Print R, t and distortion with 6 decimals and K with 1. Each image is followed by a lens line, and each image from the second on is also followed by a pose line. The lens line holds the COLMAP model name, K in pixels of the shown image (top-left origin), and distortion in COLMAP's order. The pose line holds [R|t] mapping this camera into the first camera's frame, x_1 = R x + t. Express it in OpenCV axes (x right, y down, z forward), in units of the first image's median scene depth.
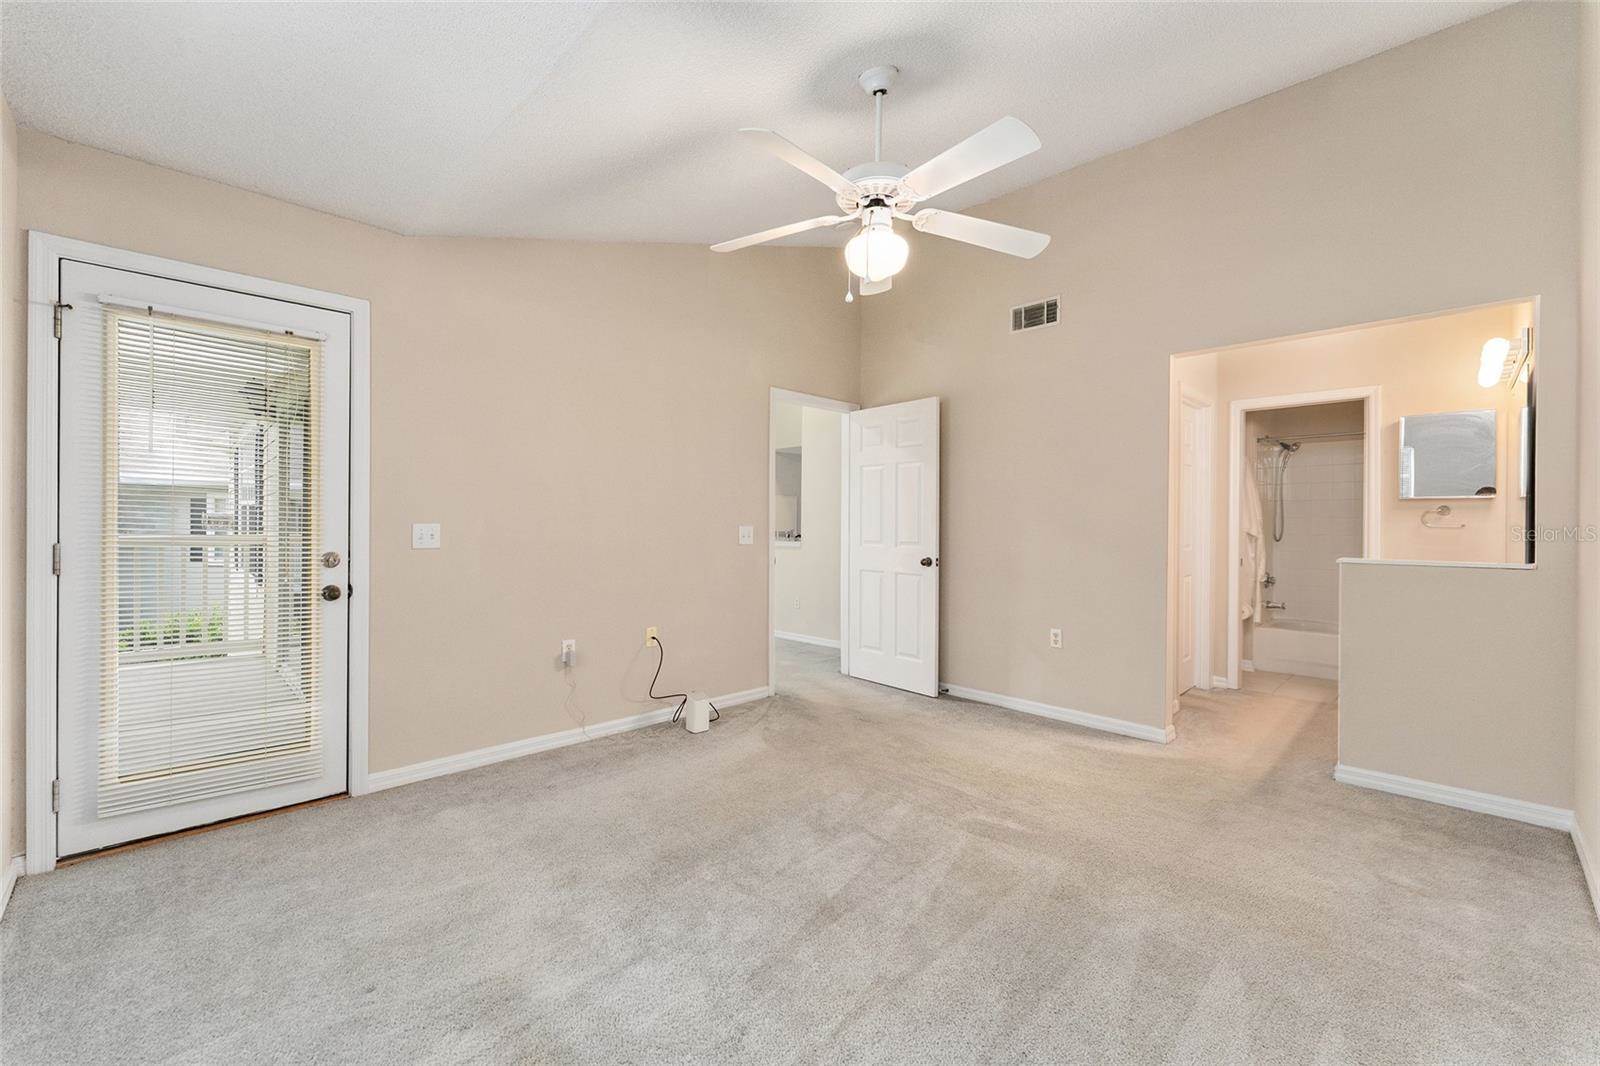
lens RADIAL K [[641.9, 0, 796.6], [0, 641.9, 516.3], [0, 0, 1]] dist [-0.004802, -0.000187]
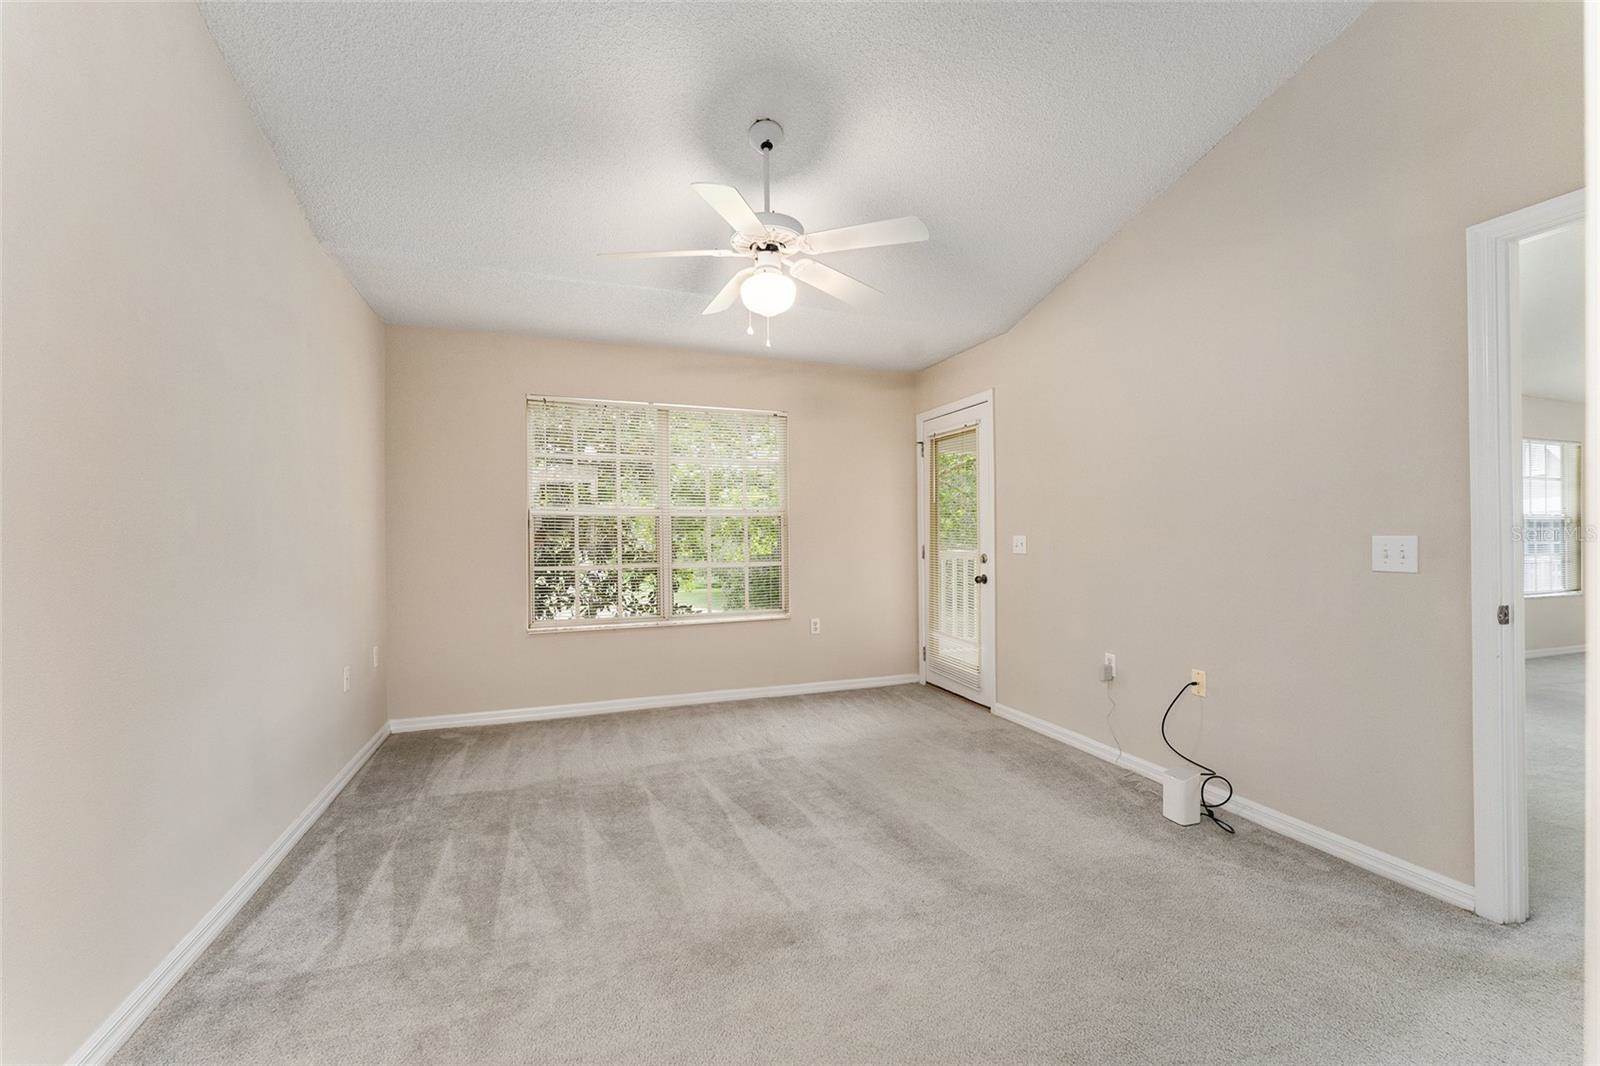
lens RADIAL K [[645.4, 0, 795.8], [0, 645.4, 542.0], [0, 0, 1]] dist [0.000398, 0.000040]
pose [[-0.415183, -0.004533, -0.909726, 0.862488], [0.002503, 0.999978, -0.006125, 0.032554], [0.909734, -0.004820, -0.415163, 1.141679]]
